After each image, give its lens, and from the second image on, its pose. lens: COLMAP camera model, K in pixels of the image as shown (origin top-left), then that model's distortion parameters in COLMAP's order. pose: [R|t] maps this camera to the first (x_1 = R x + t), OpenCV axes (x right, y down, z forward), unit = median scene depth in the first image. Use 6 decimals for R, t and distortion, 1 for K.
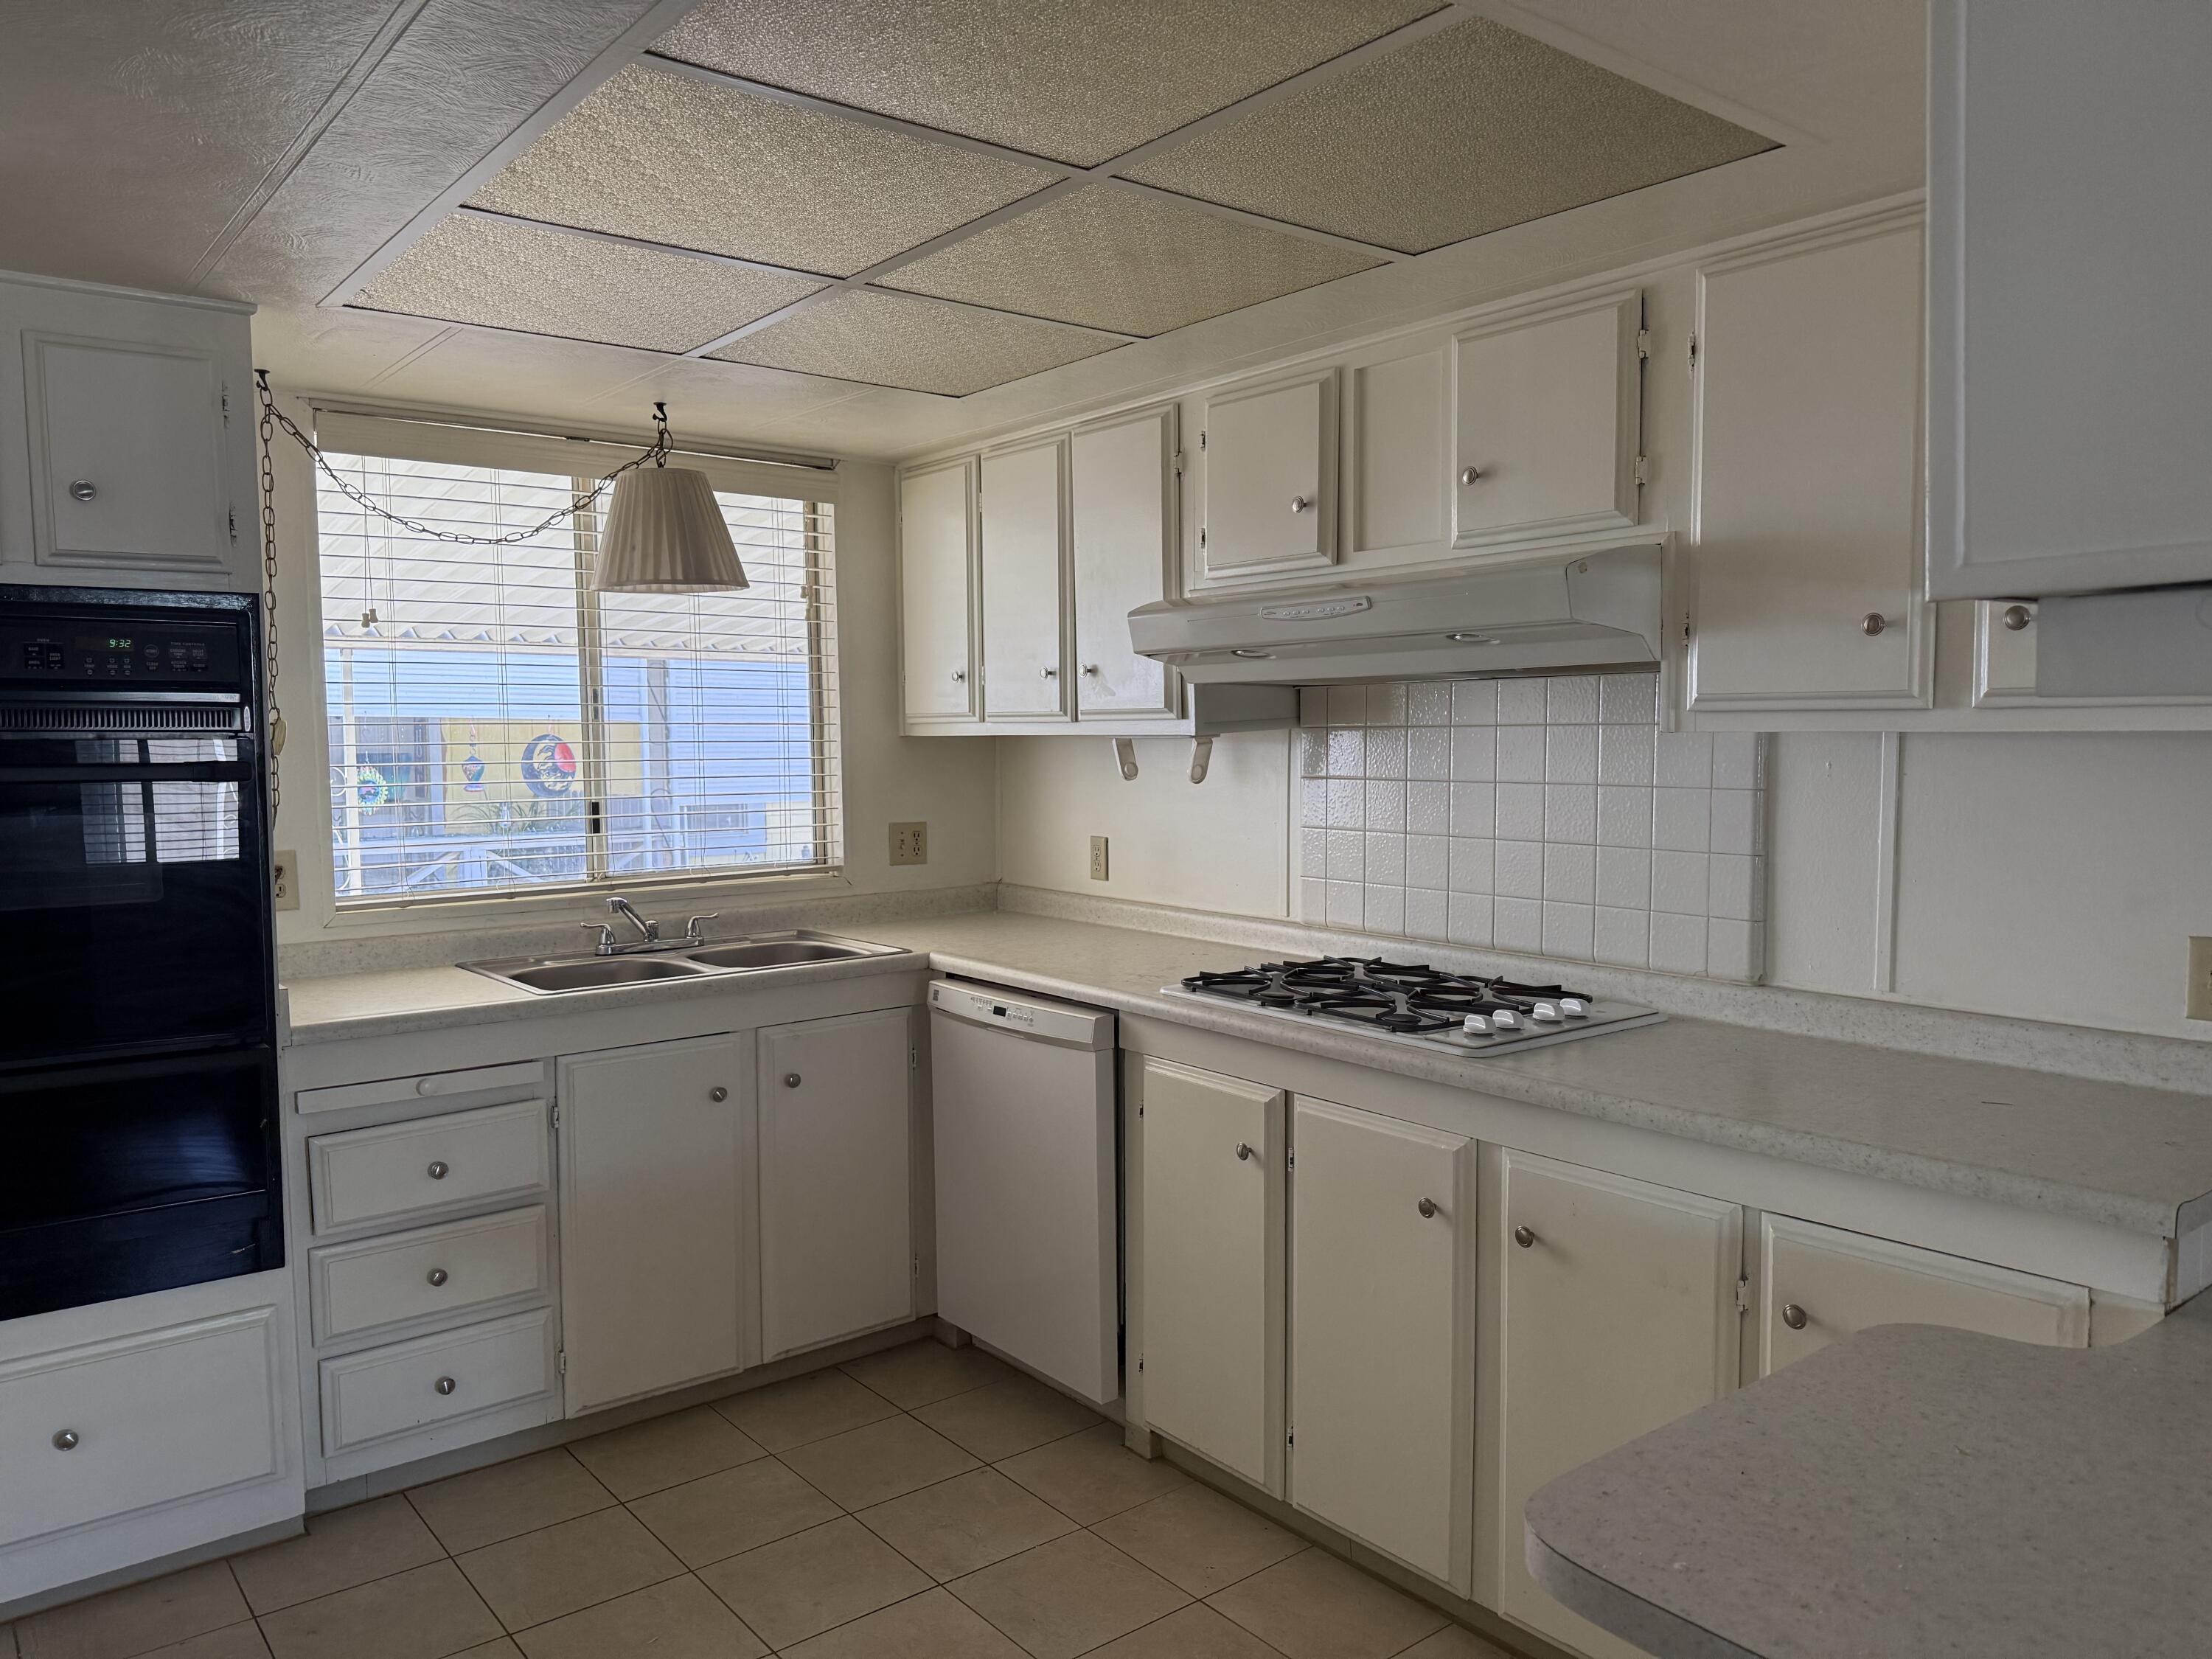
lens RADIAL K [[1594.7, 0, 1110.7], [0, 1594.7, 846.5], [0, 0, 1]] dist [0.051467, -0.028719]
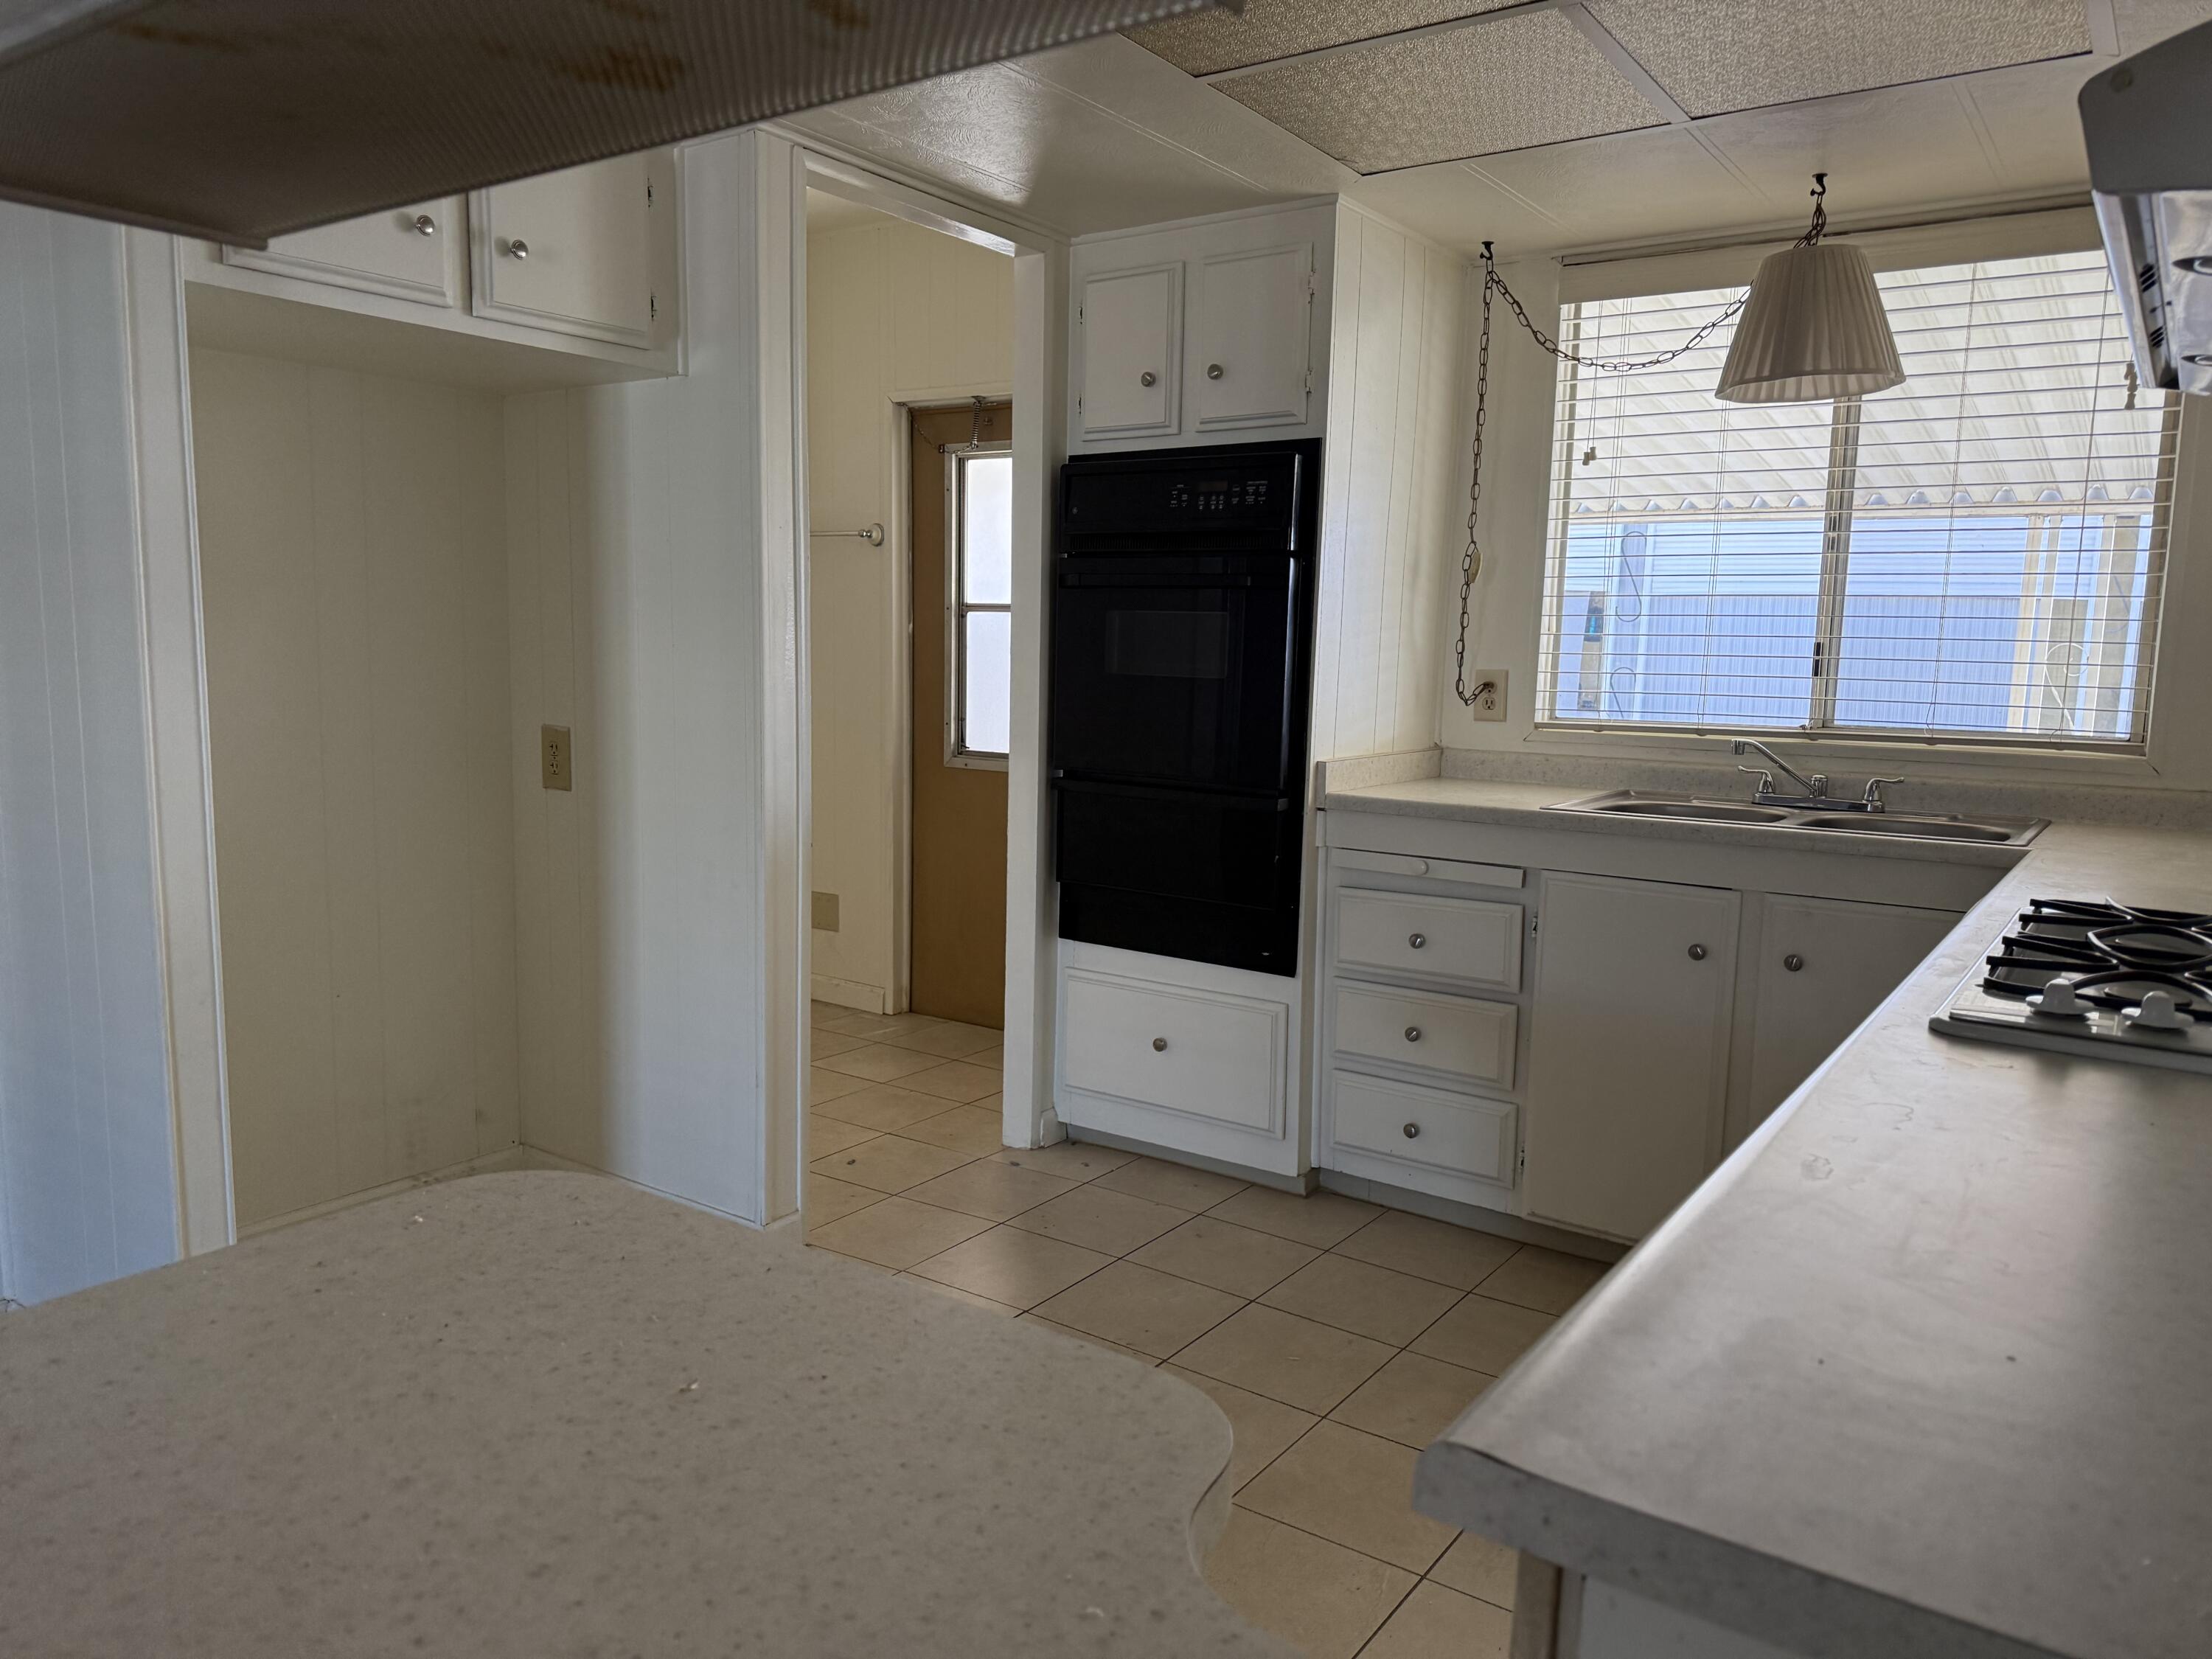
lens RADIAL K [[1594.7, 0, 1116.4], [0, 1594.7, 813.6], [0, 0, 1]] dist [0.051467, -0.028719]
pose [[0.318984, 0.136564, -0.937870, 0.534468], [-0.103989, 0.988633, 0.108587, 0.011988], [0.942038, 0.062891, 0.329560, 0.407318]]
